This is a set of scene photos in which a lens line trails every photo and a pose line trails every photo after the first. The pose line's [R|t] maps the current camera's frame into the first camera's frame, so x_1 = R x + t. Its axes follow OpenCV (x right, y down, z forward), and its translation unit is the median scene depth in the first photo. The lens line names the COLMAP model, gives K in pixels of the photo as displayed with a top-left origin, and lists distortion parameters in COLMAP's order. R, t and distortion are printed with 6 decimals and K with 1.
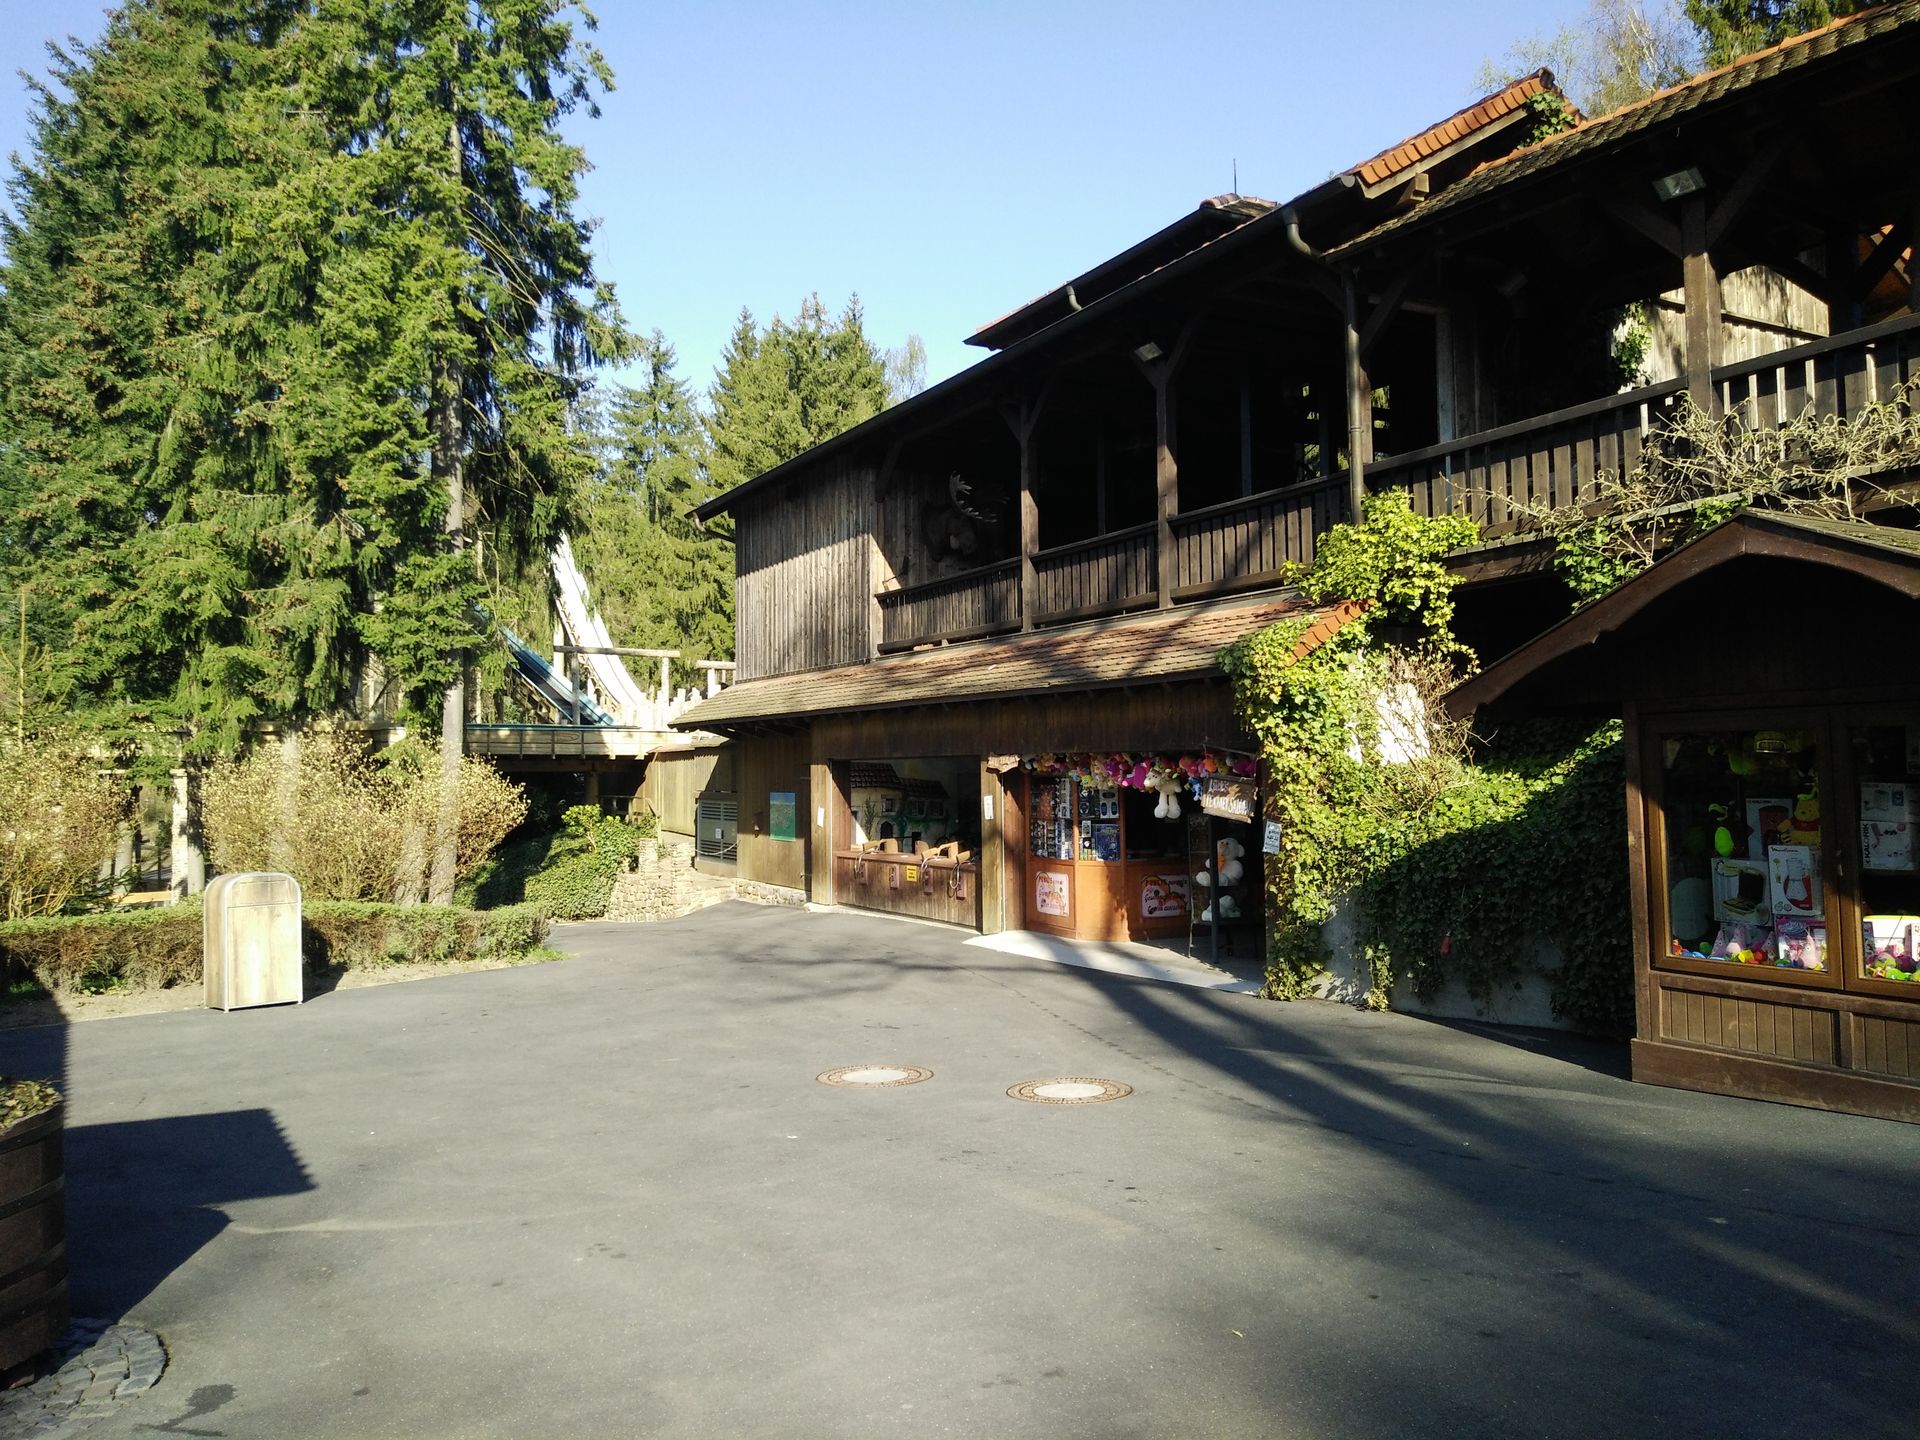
lens RADIAL K [[1415.8, 0, 960.0], [0, 1415.8, 720.0], [0, 0, 1]] dist [-0.000001, -0.002735]
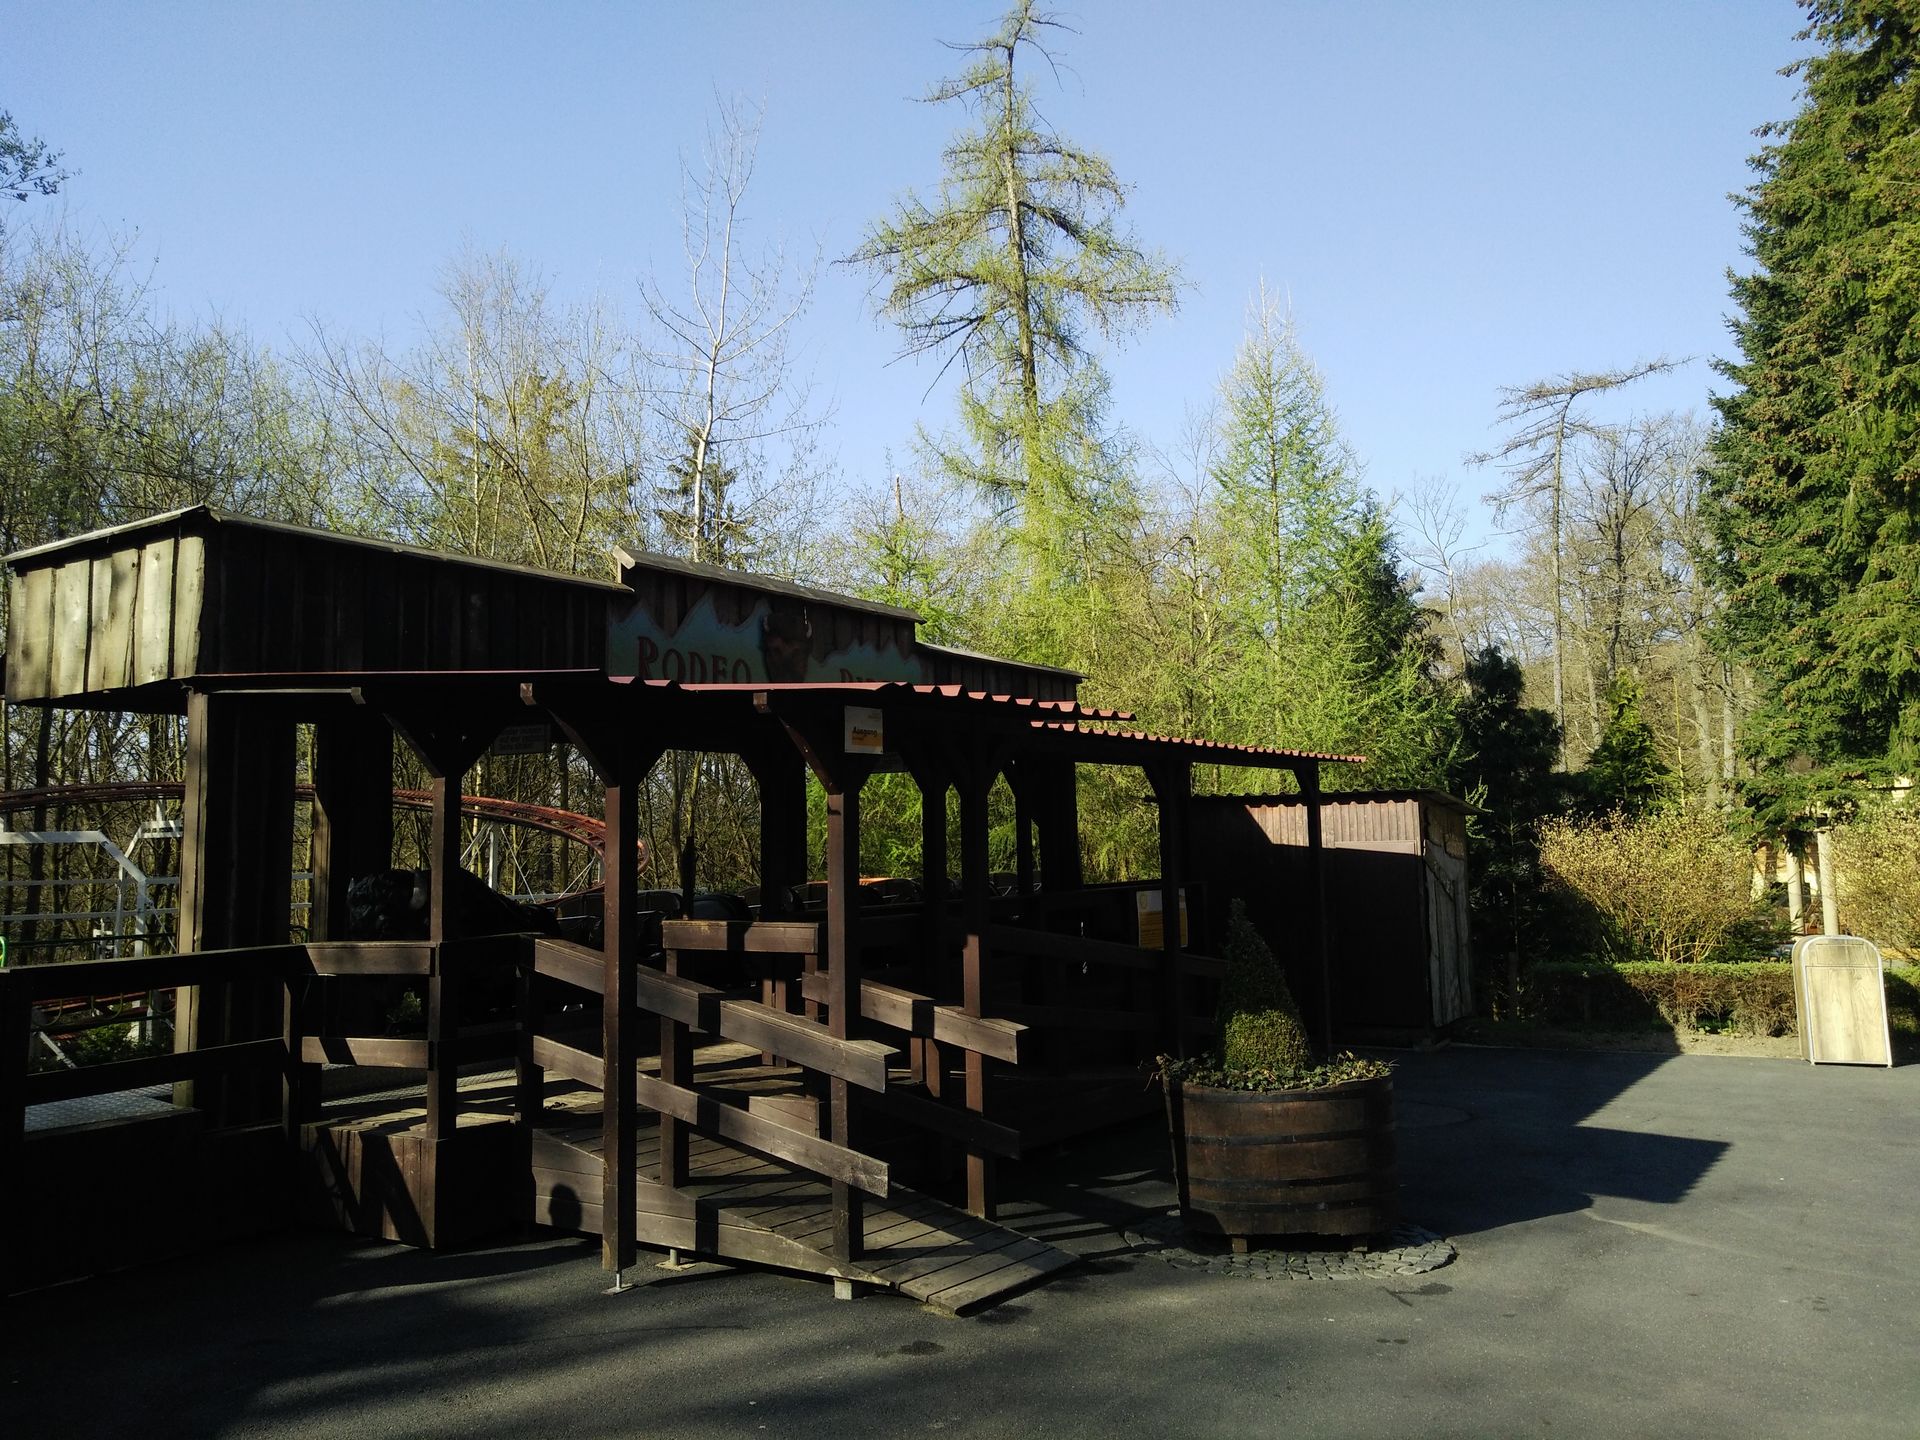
lens RADIAL K [[1415.8, 0, 960.0], [0, 1415.8, 720.0], [0, 0, 1]] dist [-0.000001, -0.002735]
pose [[0.399957, -0.075801, -0.913394, 0.107398], [0.044614, 0.997003, -0.063204, -0.006921], [0.915447, -0.015471, 0.402140, -0.006193]]
